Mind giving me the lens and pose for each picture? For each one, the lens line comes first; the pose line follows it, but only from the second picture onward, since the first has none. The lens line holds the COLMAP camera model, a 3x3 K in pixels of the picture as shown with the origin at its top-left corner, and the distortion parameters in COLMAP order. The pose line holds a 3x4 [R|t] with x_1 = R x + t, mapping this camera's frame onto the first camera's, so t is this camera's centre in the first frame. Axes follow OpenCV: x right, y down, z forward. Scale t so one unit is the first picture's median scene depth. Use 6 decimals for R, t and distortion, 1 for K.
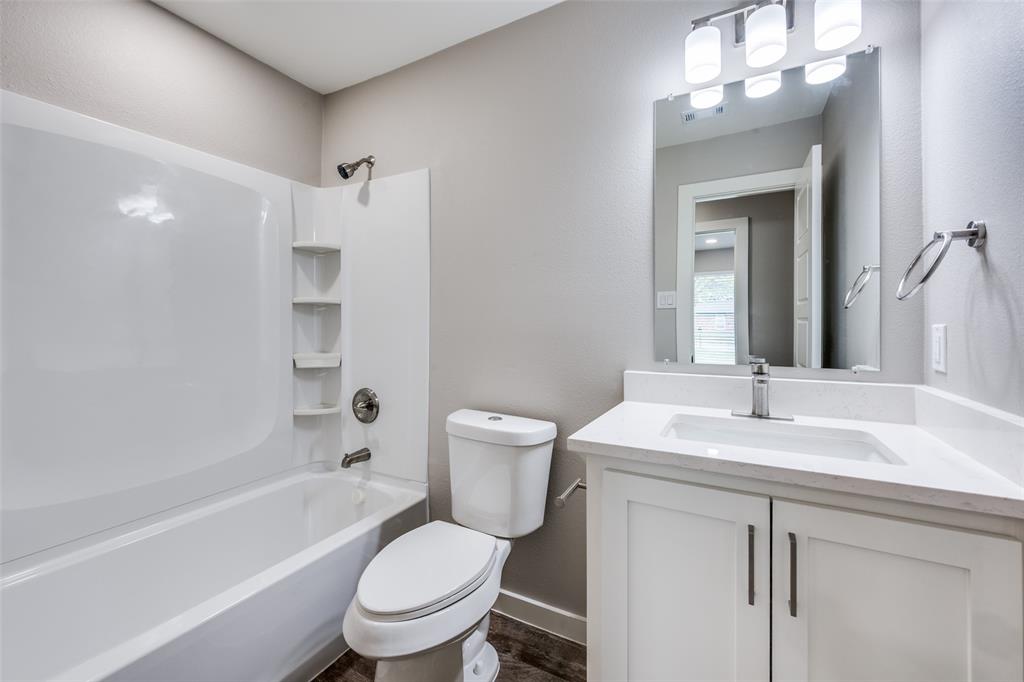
lens RADIAL K [[415.6, 0, 517.8], [0, 415.6, 321.7], [0, 0, 1]] dist [-0.000056, 0.000090]
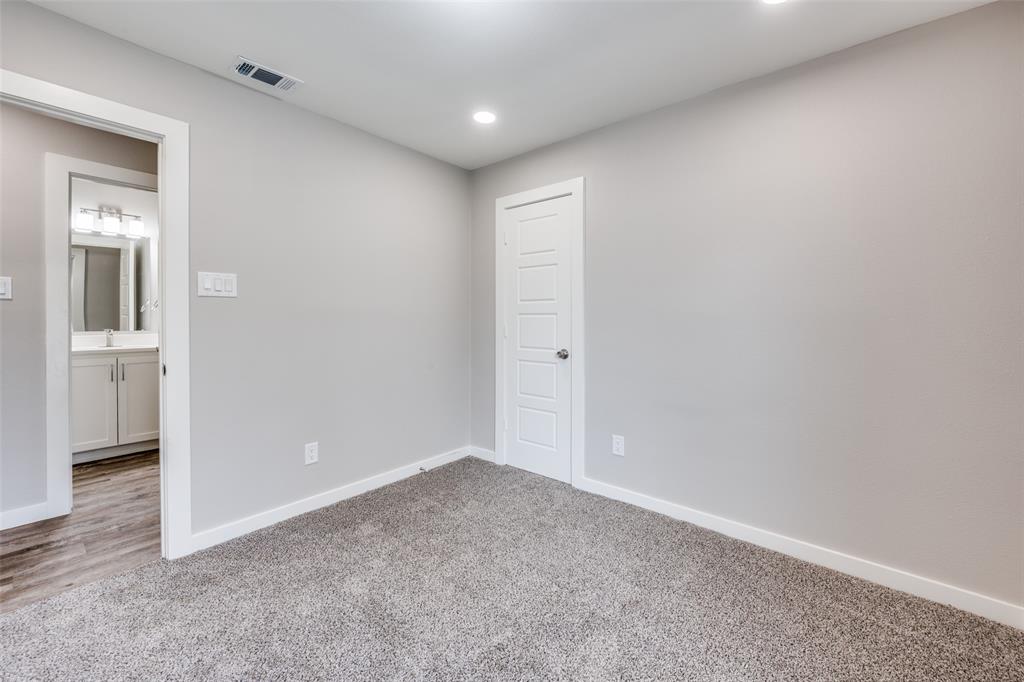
lens RADIAL K [[411.4, 0, 513.0], [0, 411.4, 319.9], [0, 0, 1]] dist [-0.005165, -0.000204]
pose [[0.204153, -0.006784, 0.978915, -1.691222], [-0.009044, 0.999920, 0.008816, -0.020162], [-0.978897, -0.010653, 0.204075, -2.425426]]
